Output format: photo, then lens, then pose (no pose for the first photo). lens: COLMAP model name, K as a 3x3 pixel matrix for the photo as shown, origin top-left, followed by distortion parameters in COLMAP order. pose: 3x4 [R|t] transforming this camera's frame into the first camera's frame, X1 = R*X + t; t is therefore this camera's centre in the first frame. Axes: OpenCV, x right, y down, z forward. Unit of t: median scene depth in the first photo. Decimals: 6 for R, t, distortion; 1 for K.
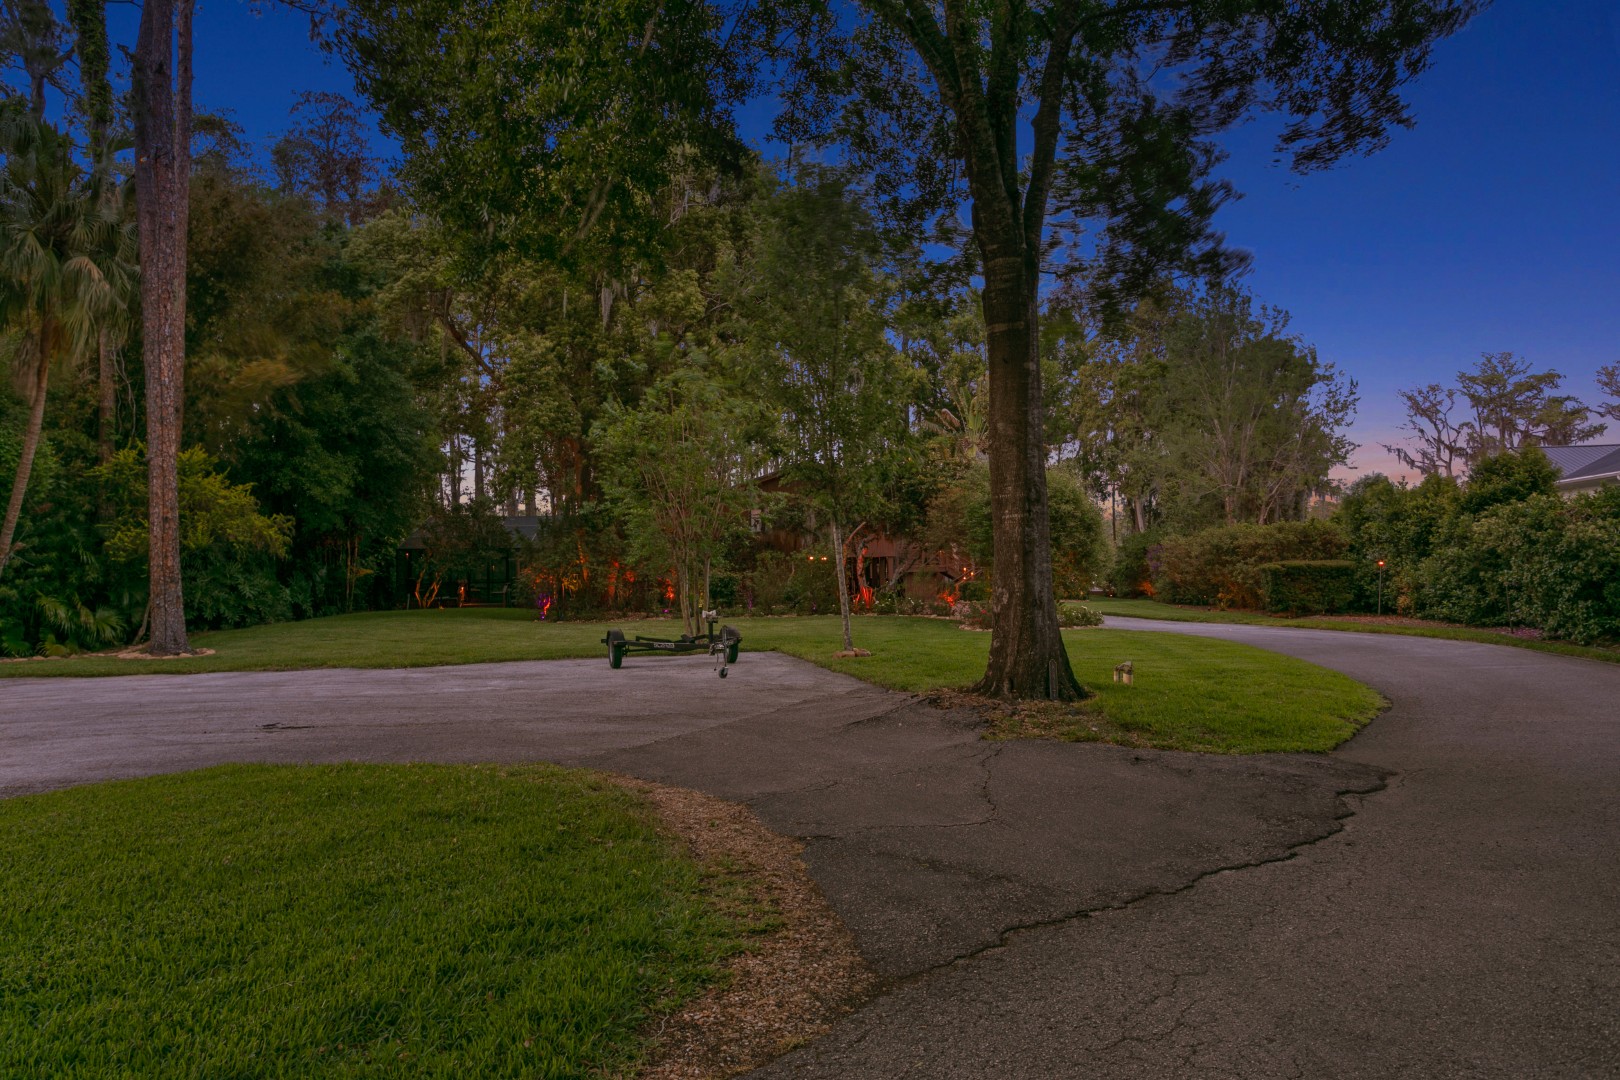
lens RADIAL K [[1147.9, 0, 804.8], [0, 1147.9, 544.6], [0, 0, 1]] dist [-0.000382, -0.000932]
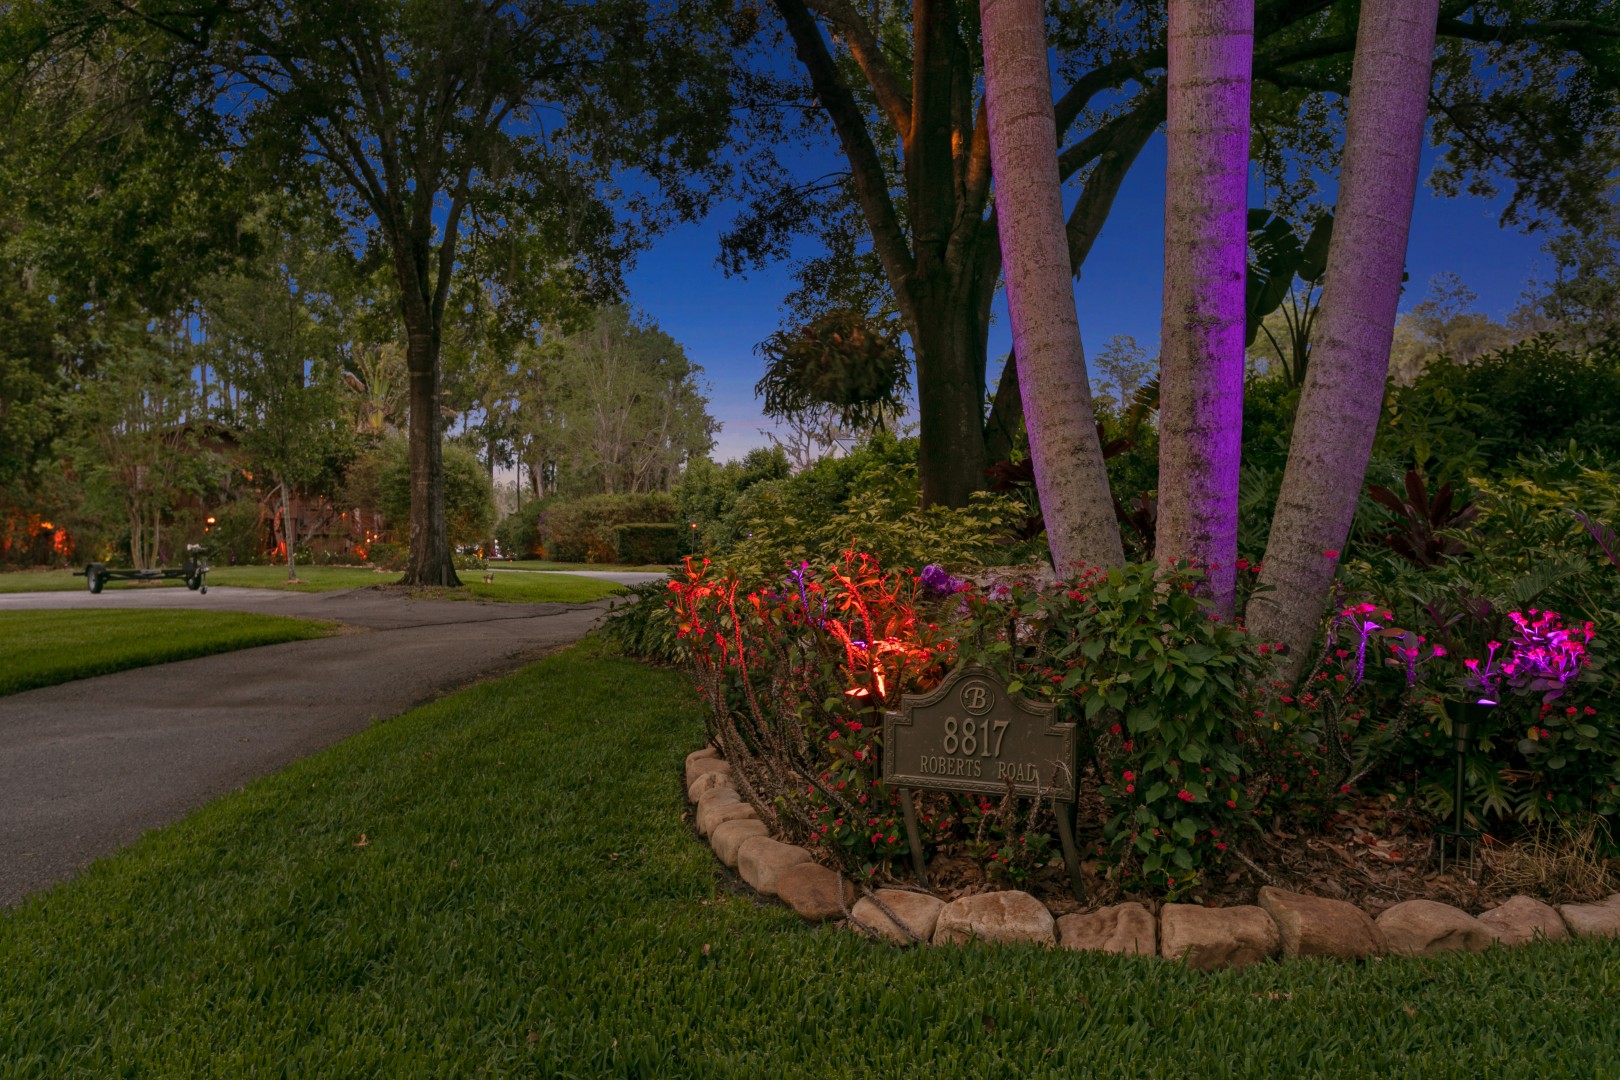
lens RADIAL K [[1396.9, 0, 805.5], [0, 1396.9, 540.9], [0, 0, 1]] dist [-0.013135, -0.004924]
pose [[0.898511, 0.013909, 0.438730, -0.087345], [-0.021230, 0.999705, 0.011786, 0.010120], [-0.438436, -0.019905, 0.898542, -0.450386]]
